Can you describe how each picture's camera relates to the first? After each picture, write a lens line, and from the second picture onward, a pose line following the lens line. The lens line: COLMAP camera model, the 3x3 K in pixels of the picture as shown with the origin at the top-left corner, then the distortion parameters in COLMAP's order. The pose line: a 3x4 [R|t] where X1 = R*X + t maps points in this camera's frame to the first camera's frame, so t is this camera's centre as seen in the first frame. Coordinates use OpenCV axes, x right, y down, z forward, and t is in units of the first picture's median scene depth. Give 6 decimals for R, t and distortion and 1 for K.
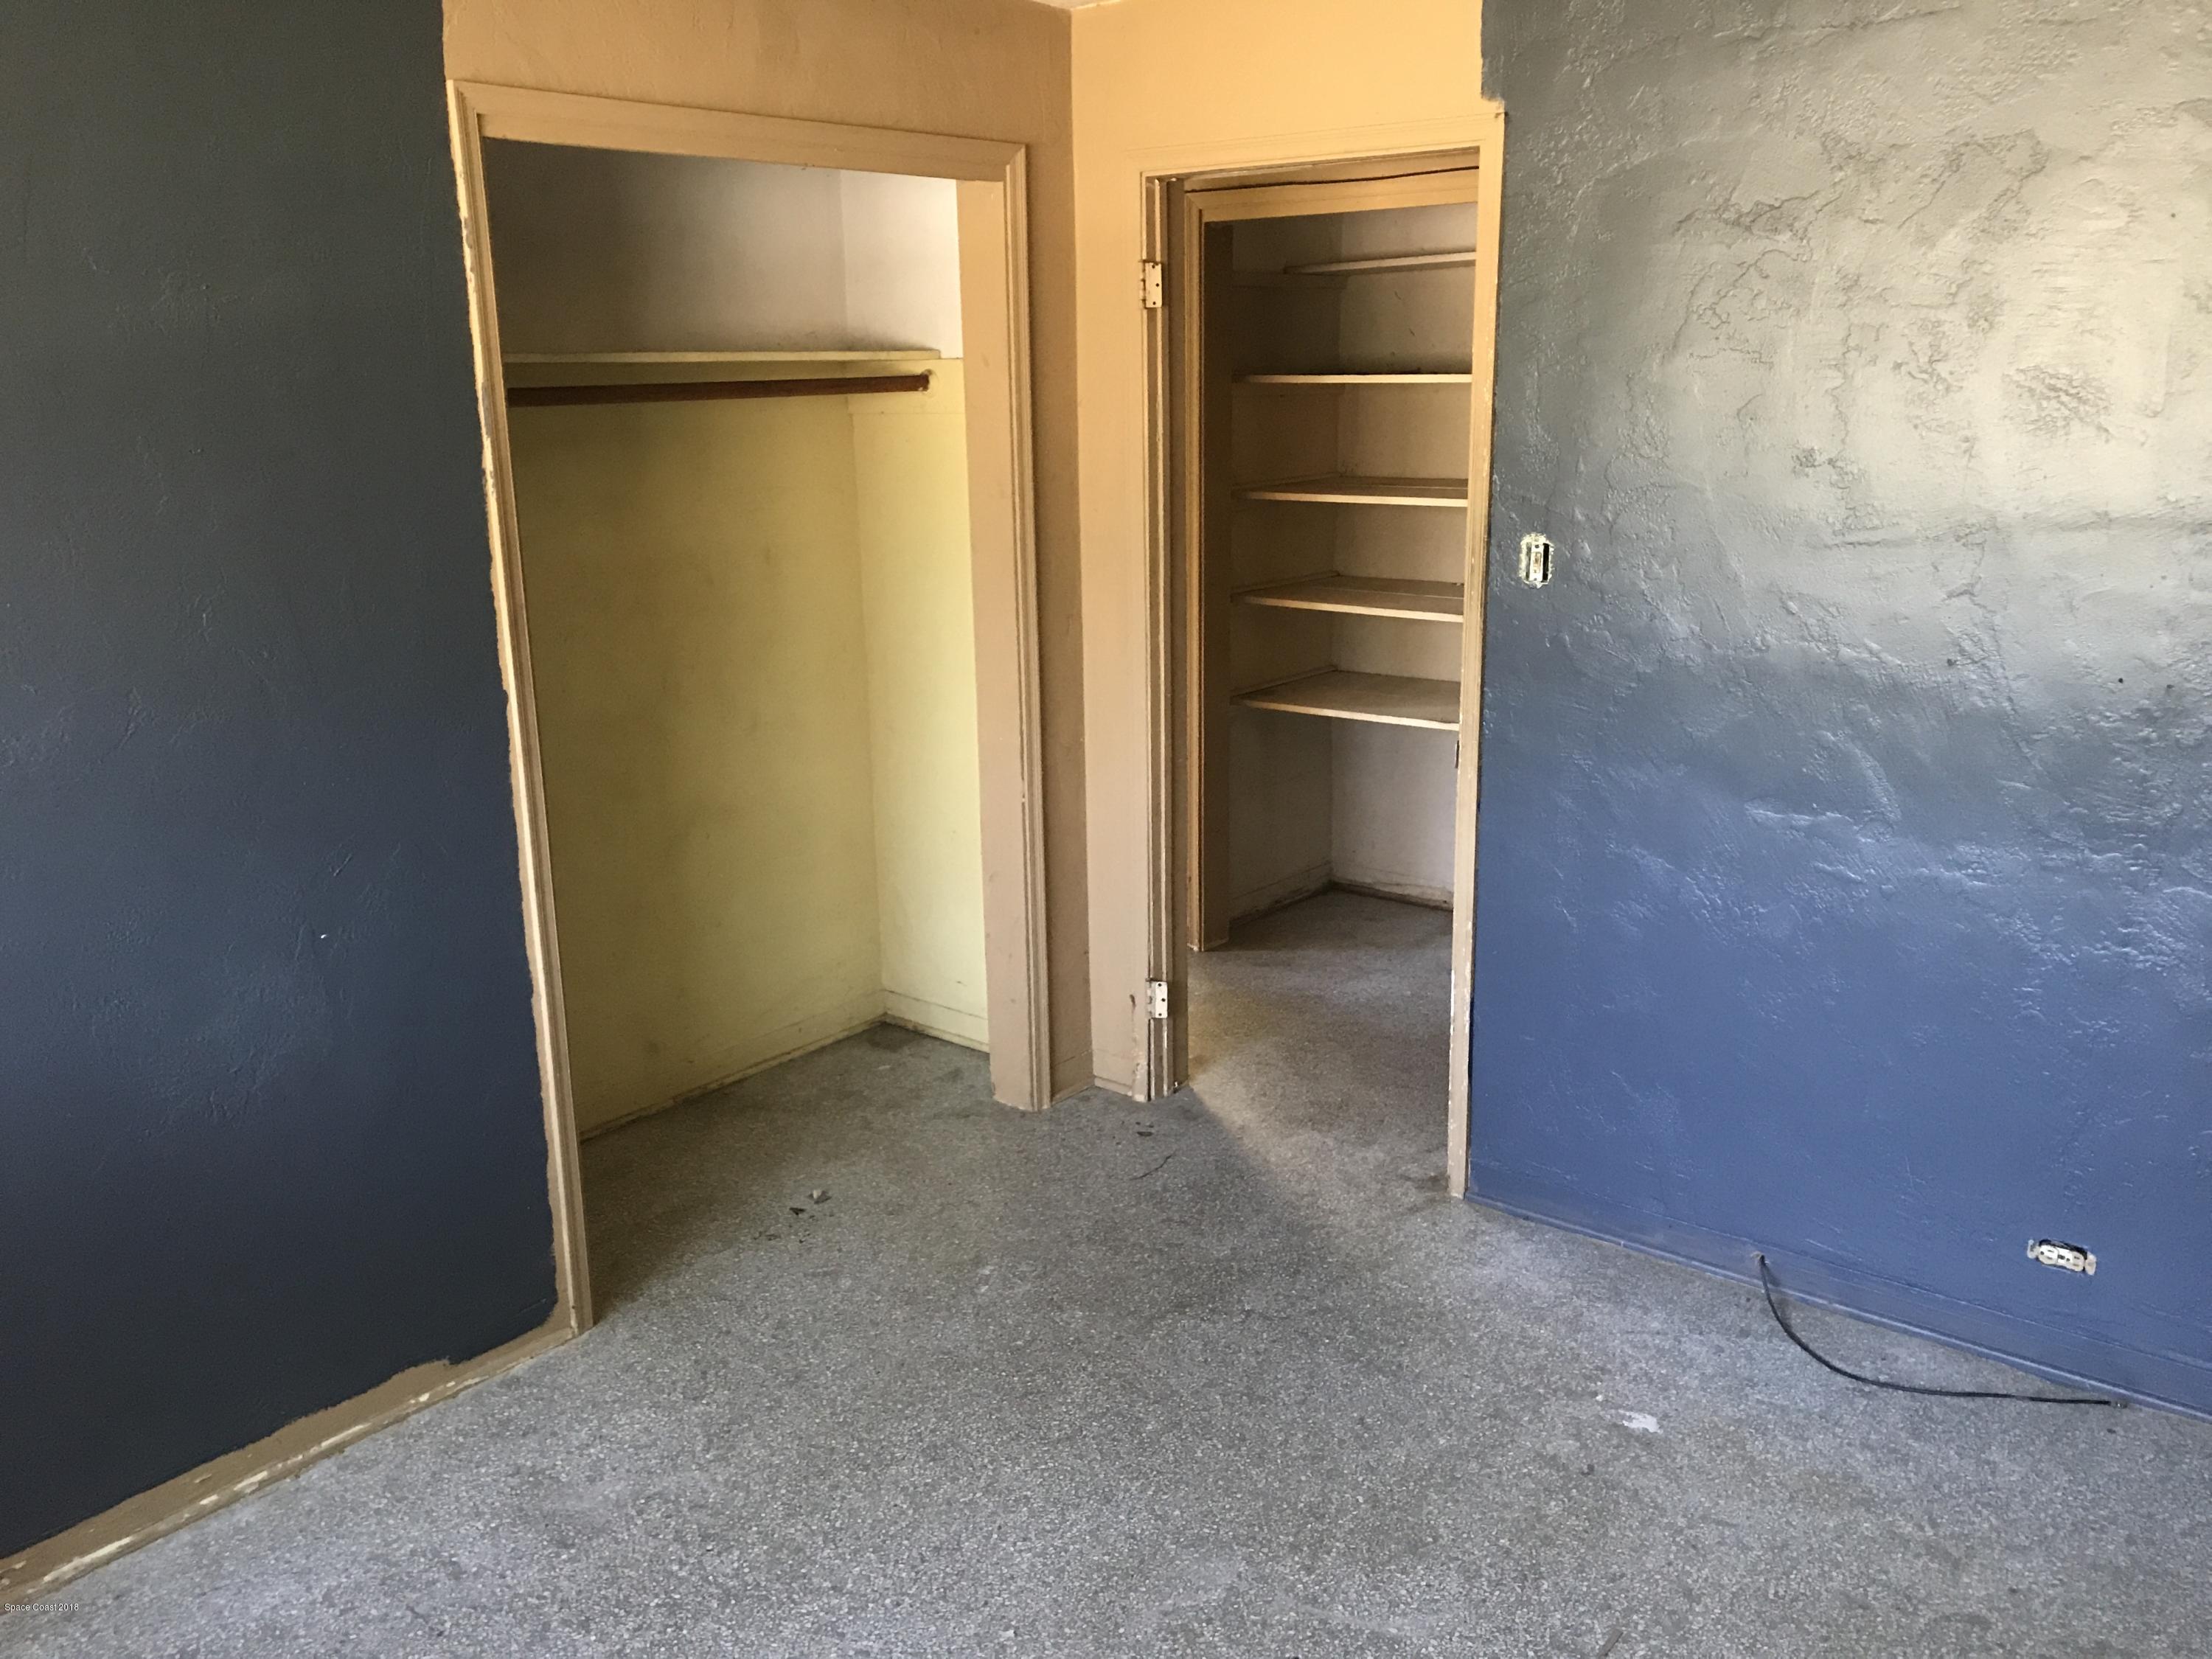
lens RADIAL K [[1824.4, 0, 1101.7], [0, 1824.4, 825.6], [0, 0, 1]] dist [0.028132, -0.013141]
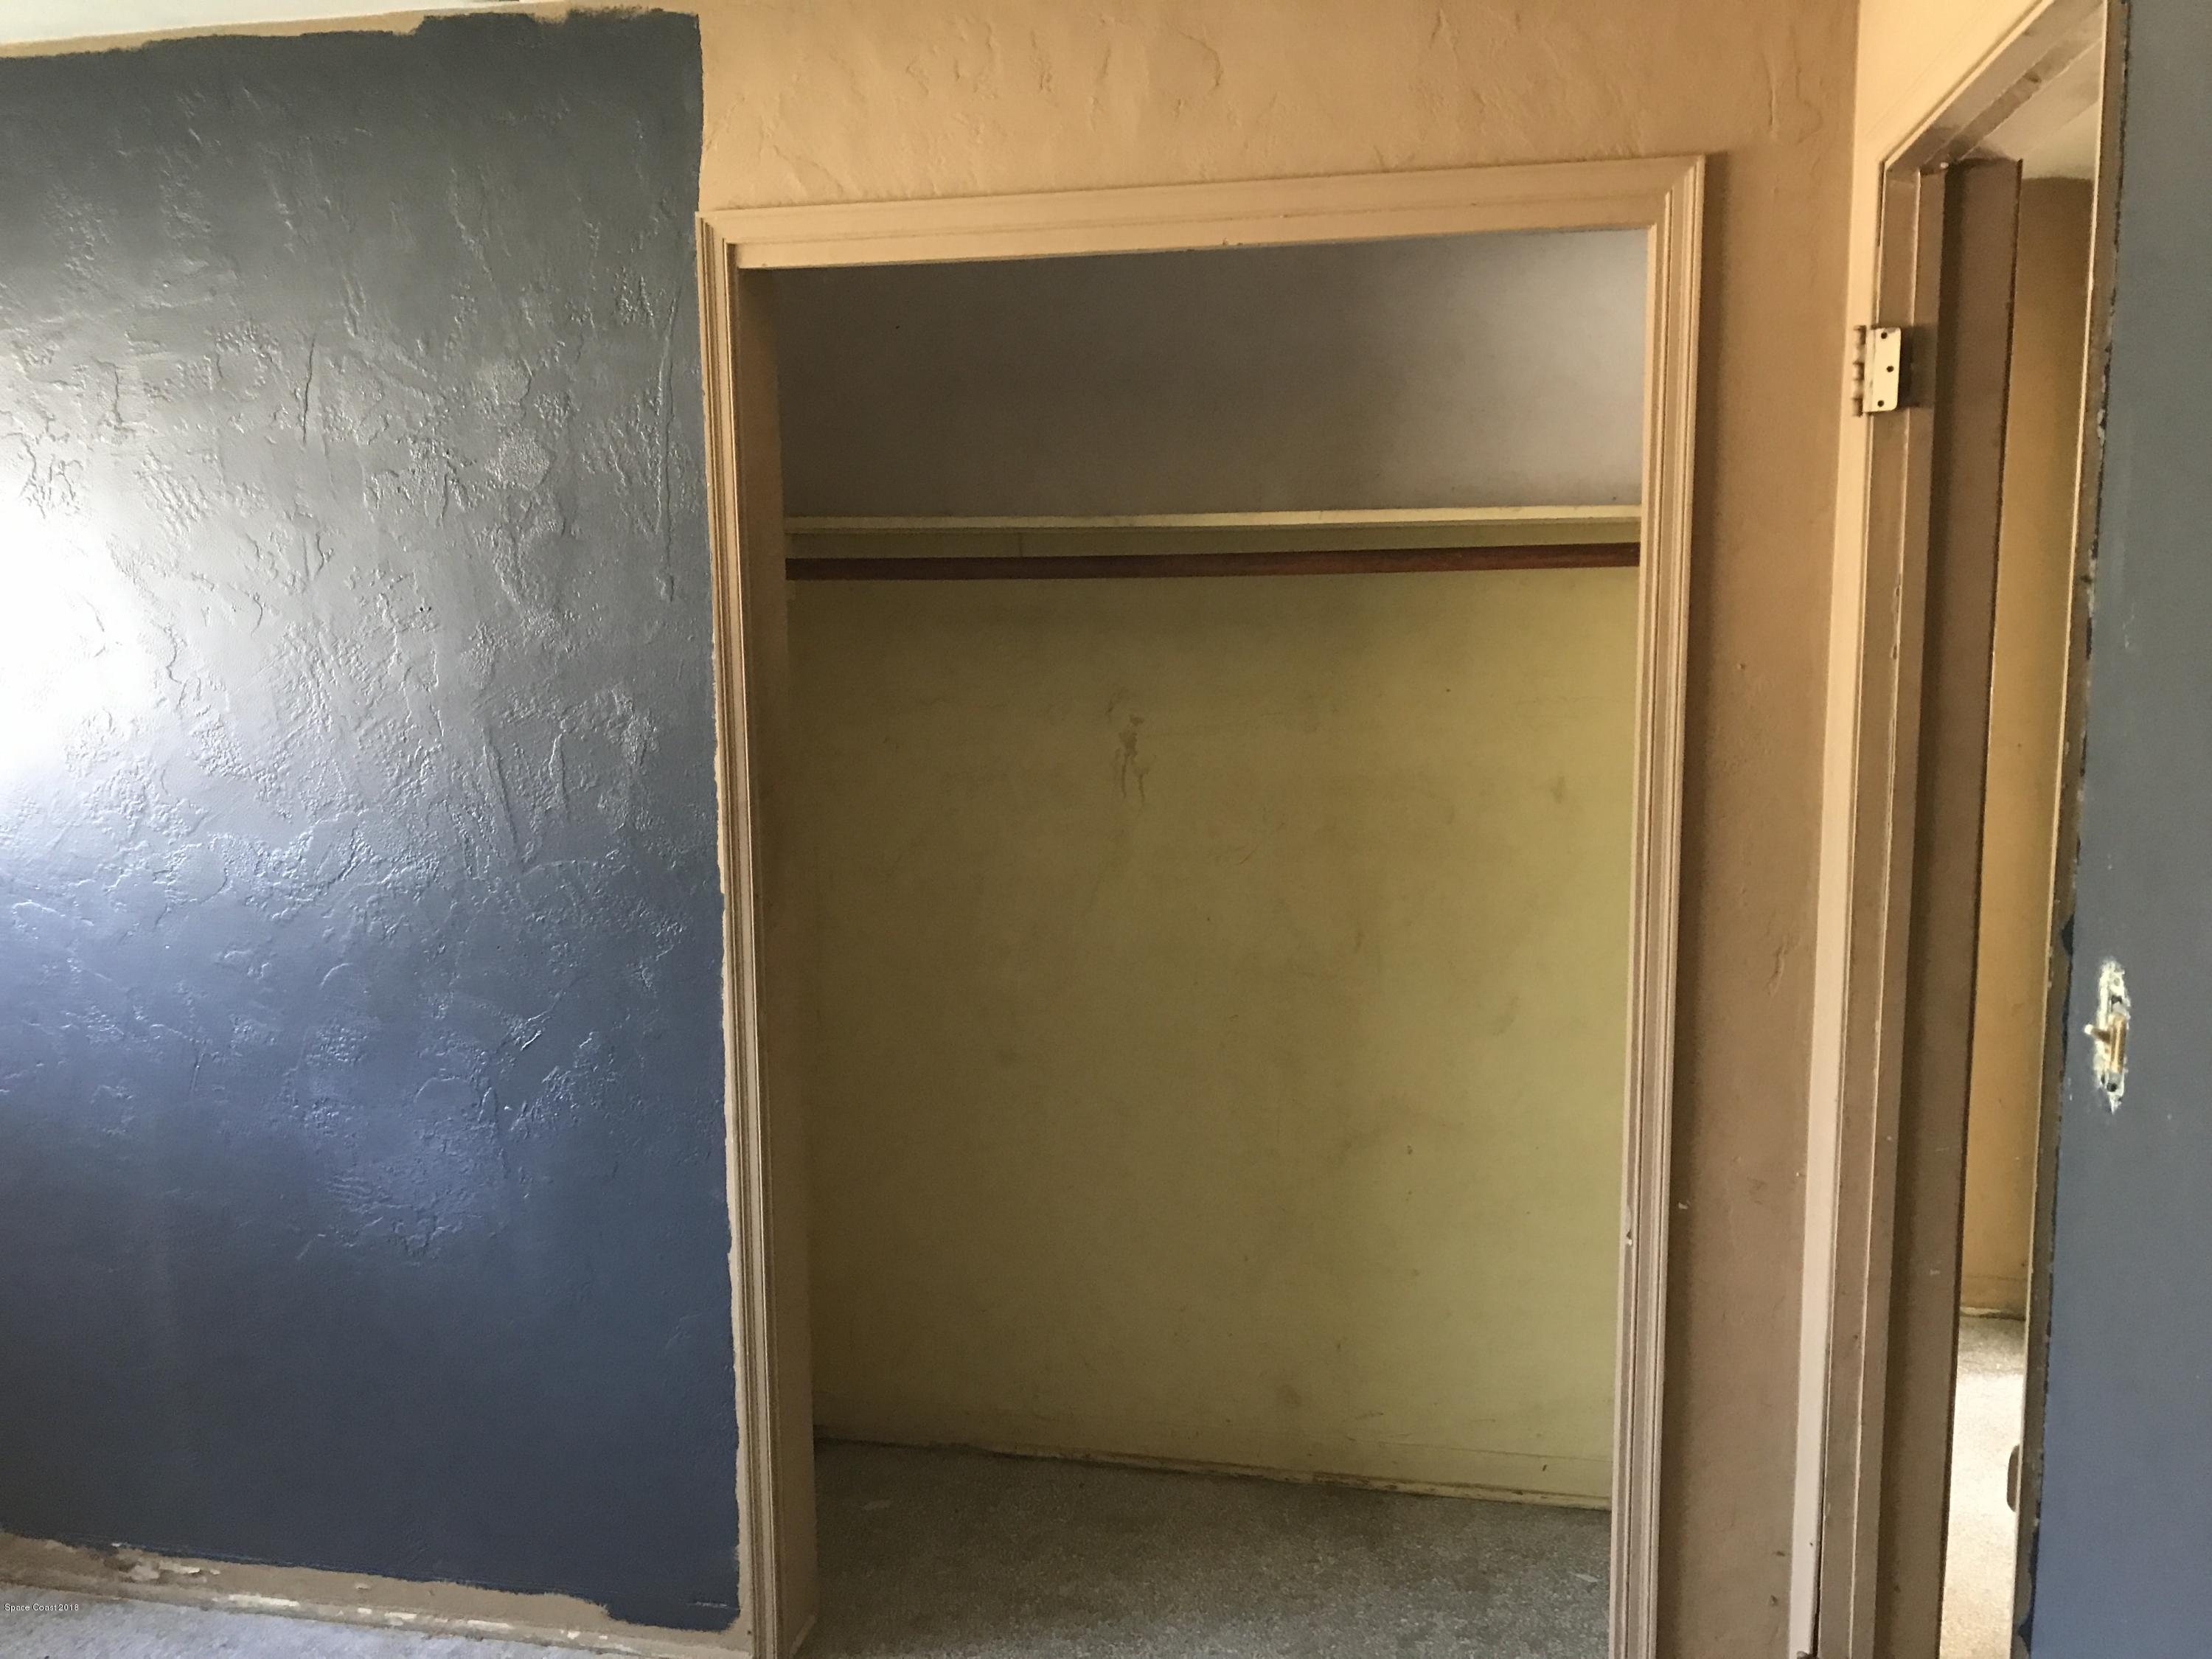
lens RADIAL K [[1824.4, 0, 1105.0], [0, 1824.4, 830.5], [0, 0, 1]] dist [0.028132, -0.013141]
pose [[0.466076, 0.135948, -0.874237, 0.469220], [-0.217577, 0.975391, 0.035682, -0.159294], [0.857574, 0.173584, 0.484186, 0.670609]]
